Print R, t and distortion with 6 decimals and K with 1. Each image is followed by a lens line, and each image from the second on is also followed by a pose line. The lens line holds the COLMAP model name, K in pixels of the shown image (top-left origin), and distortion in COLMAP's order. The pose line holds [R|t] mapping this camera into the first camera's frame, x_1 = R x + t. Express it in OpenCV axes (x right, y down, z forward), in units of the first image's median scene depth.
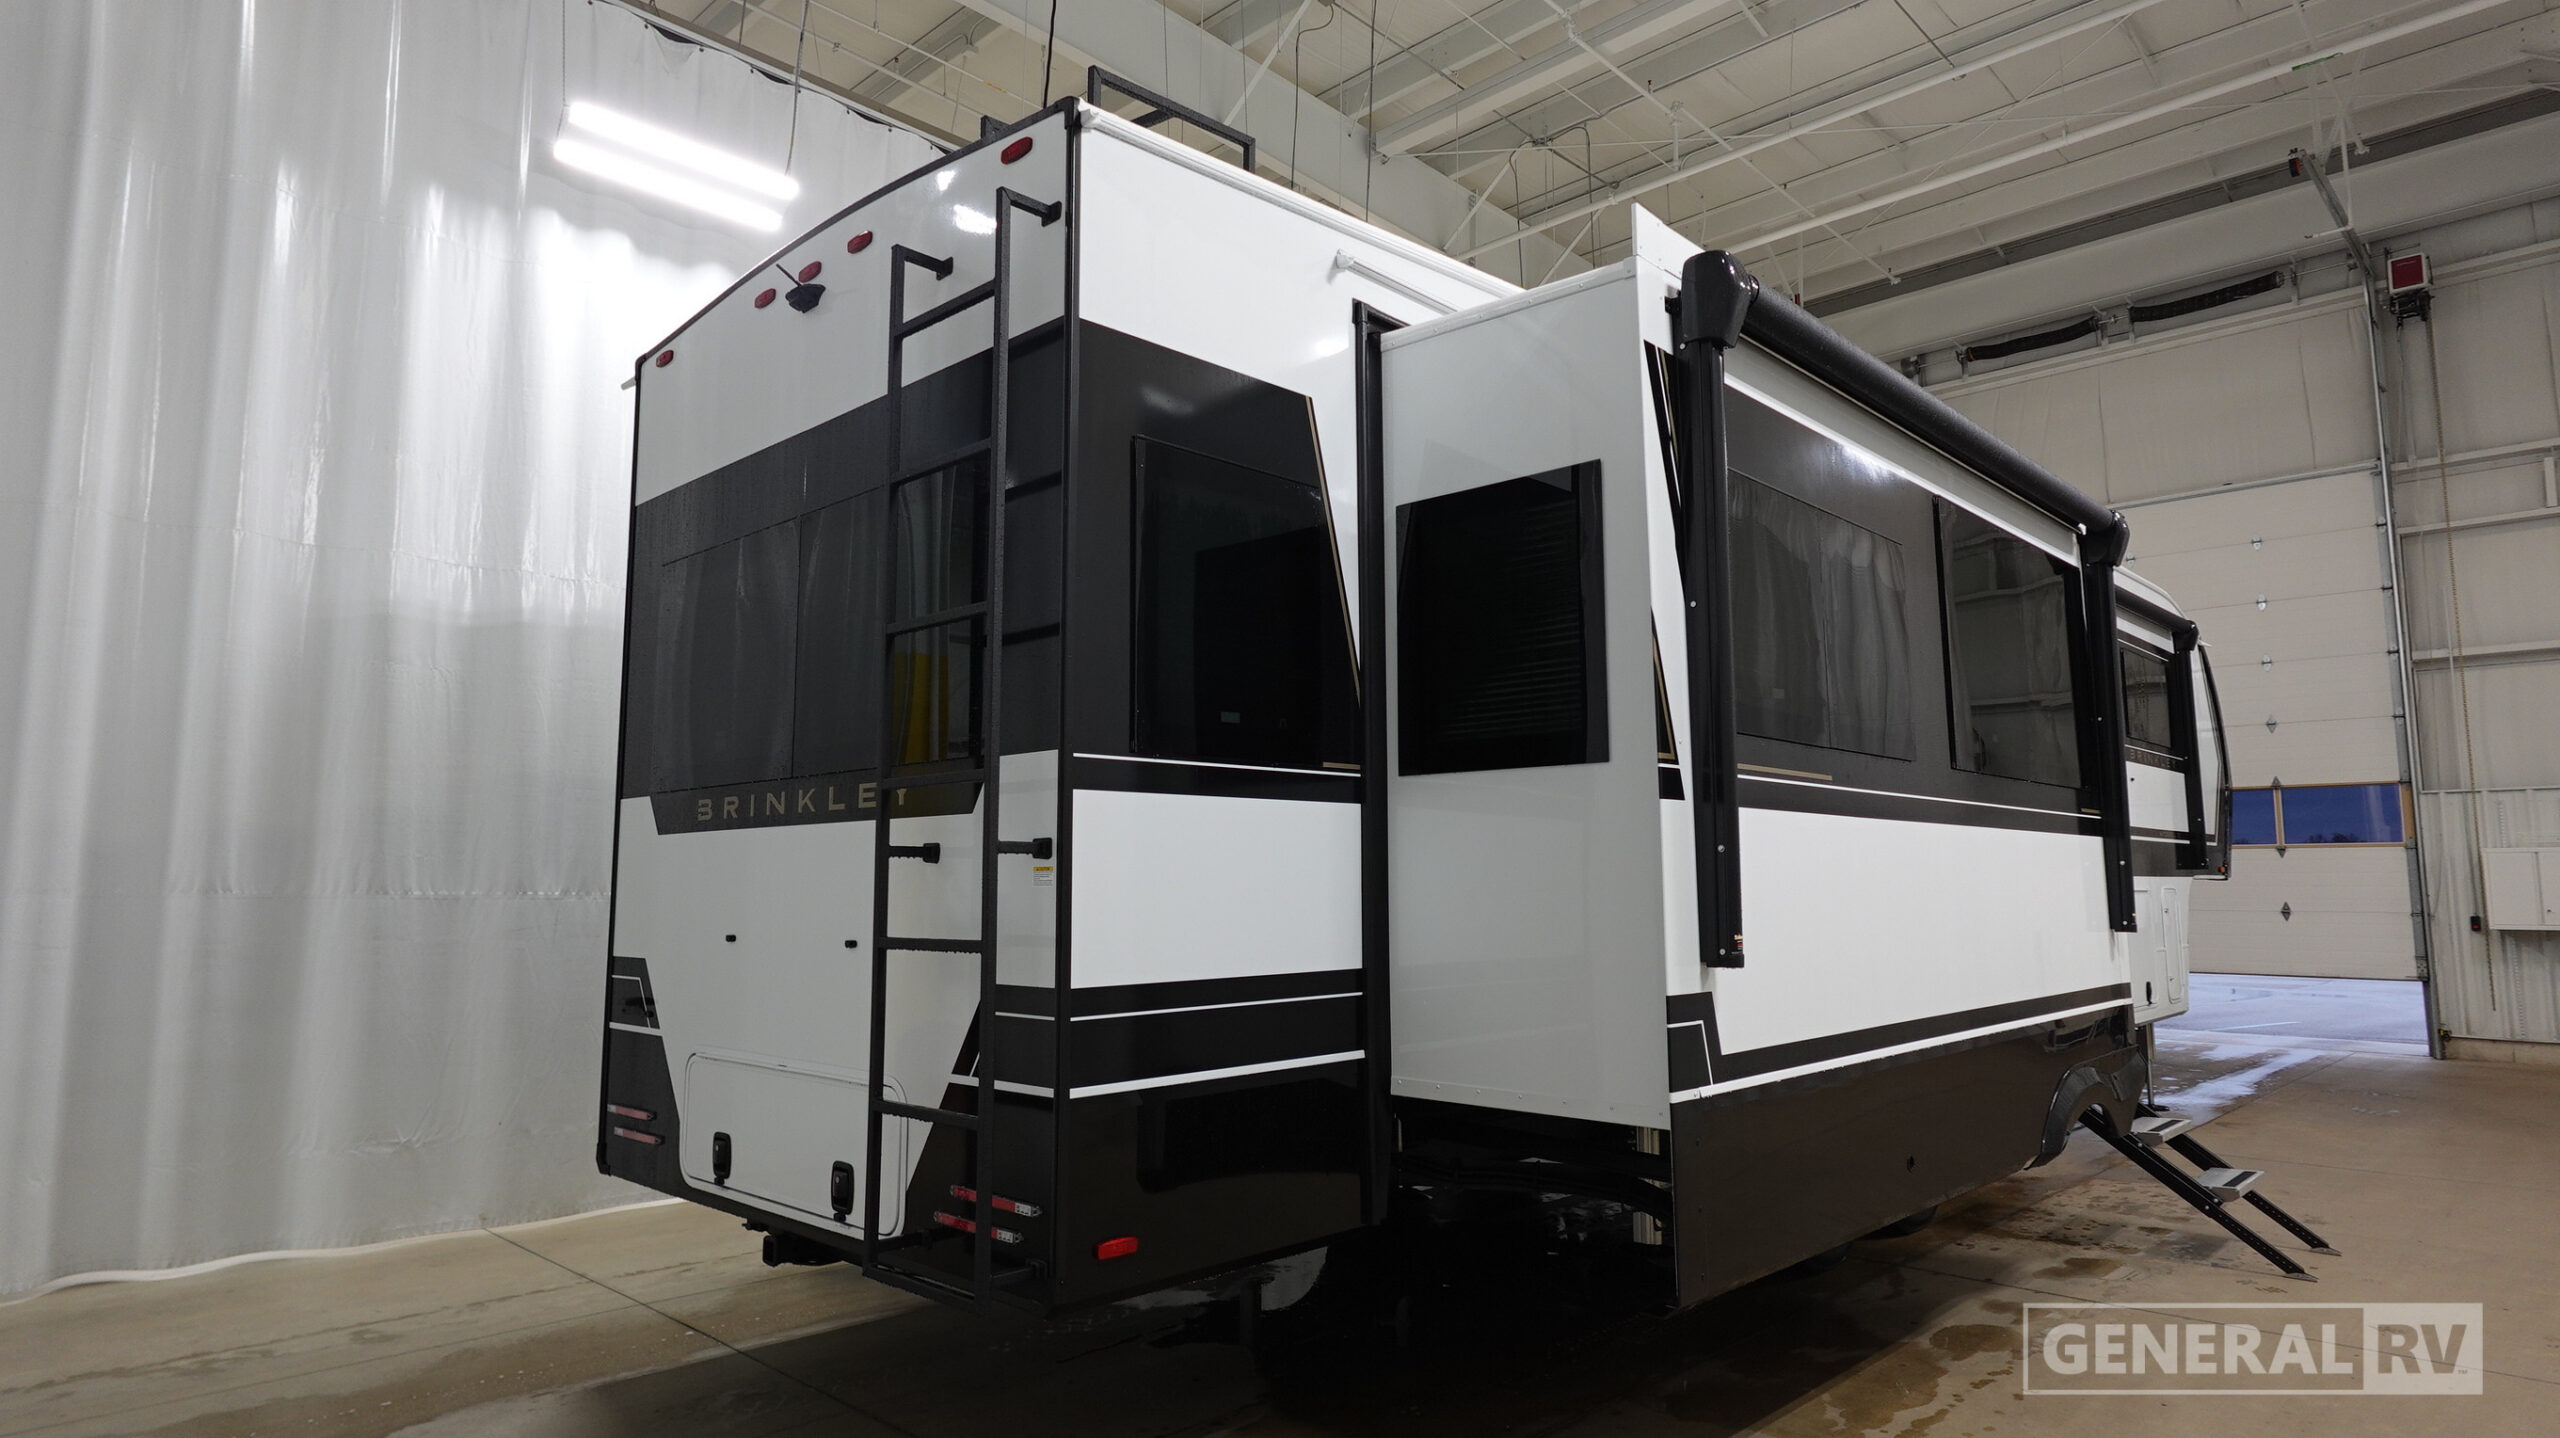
lens RADIAL K [[1446.1, 0, 1288.3], [0, 1446.1, 723.5], [0, 0, 1]] dist [-0.001196, 0.001984]
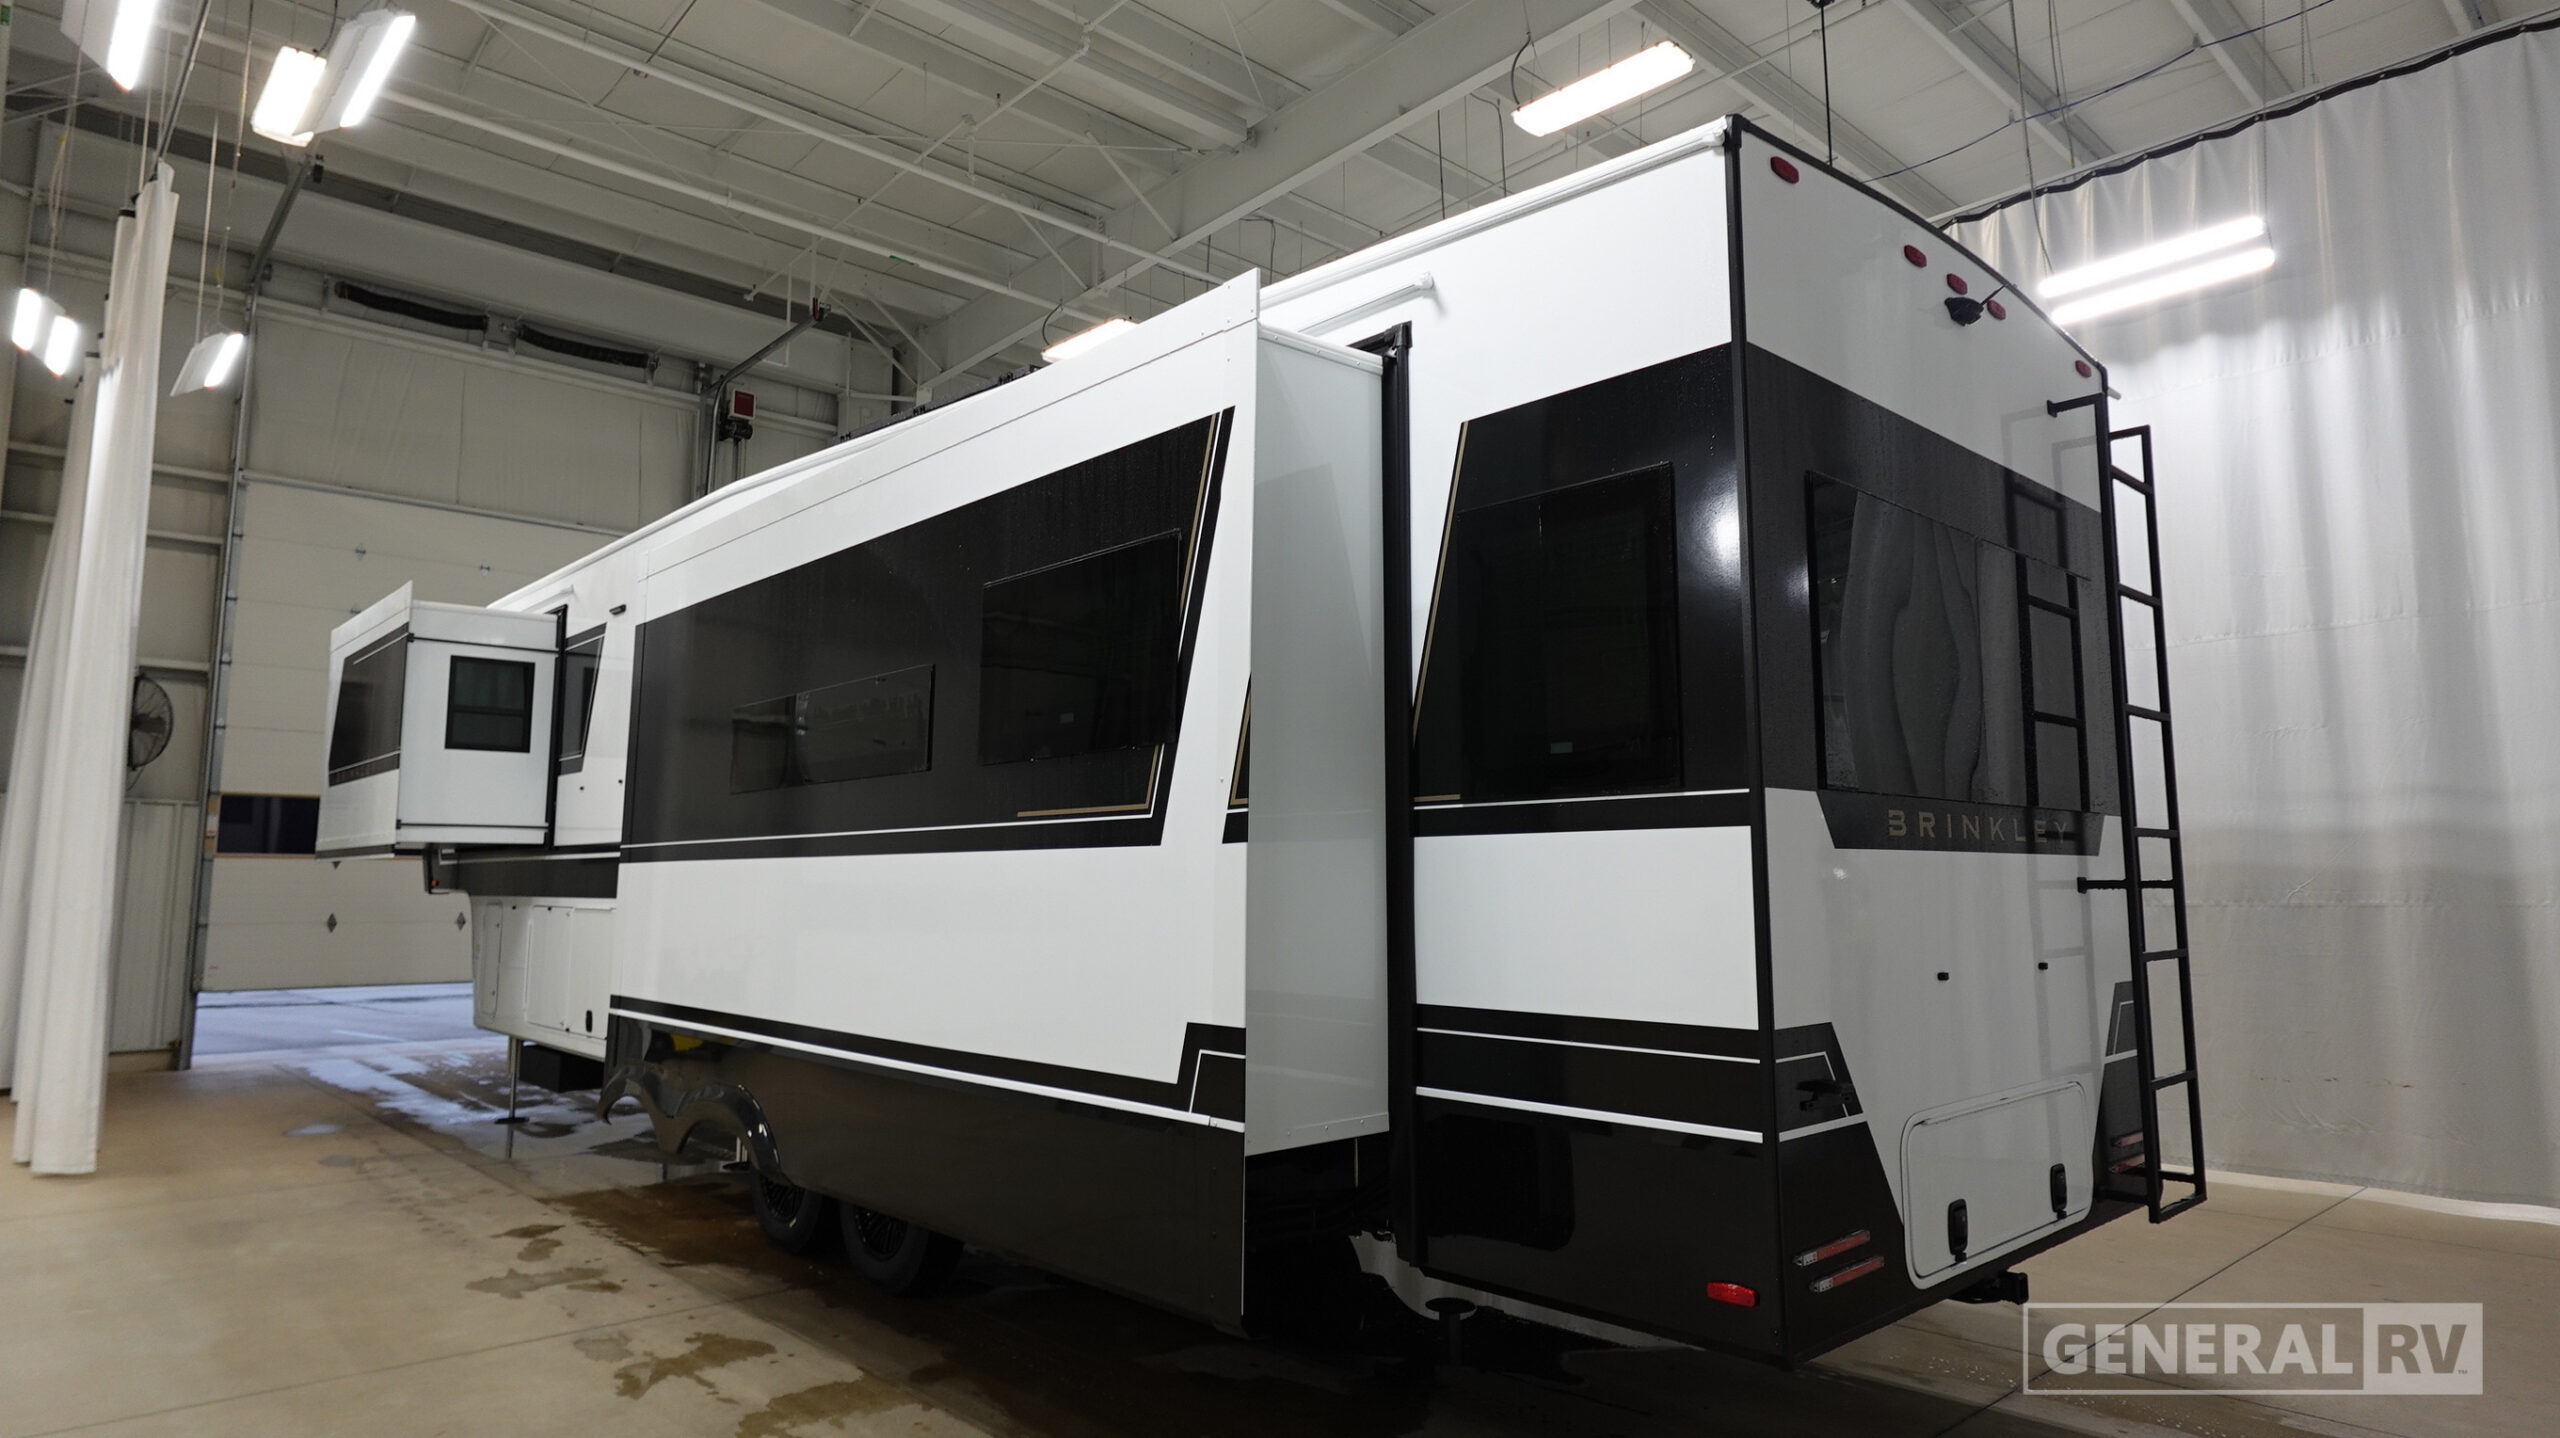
lens RADIAL K [[1446.1, 0, 1288.3], [0, 1446.1, 723.5], [0, 0, 1]] dist [-0.001196, 0.001984]
pose [[0.055289, 0.115058, 0.991819, -0.428859], [-0.110336, 0.987959, -0.108459, 0.045288], [-0.992355, -0.103437, 0.067318, 0.448878]]
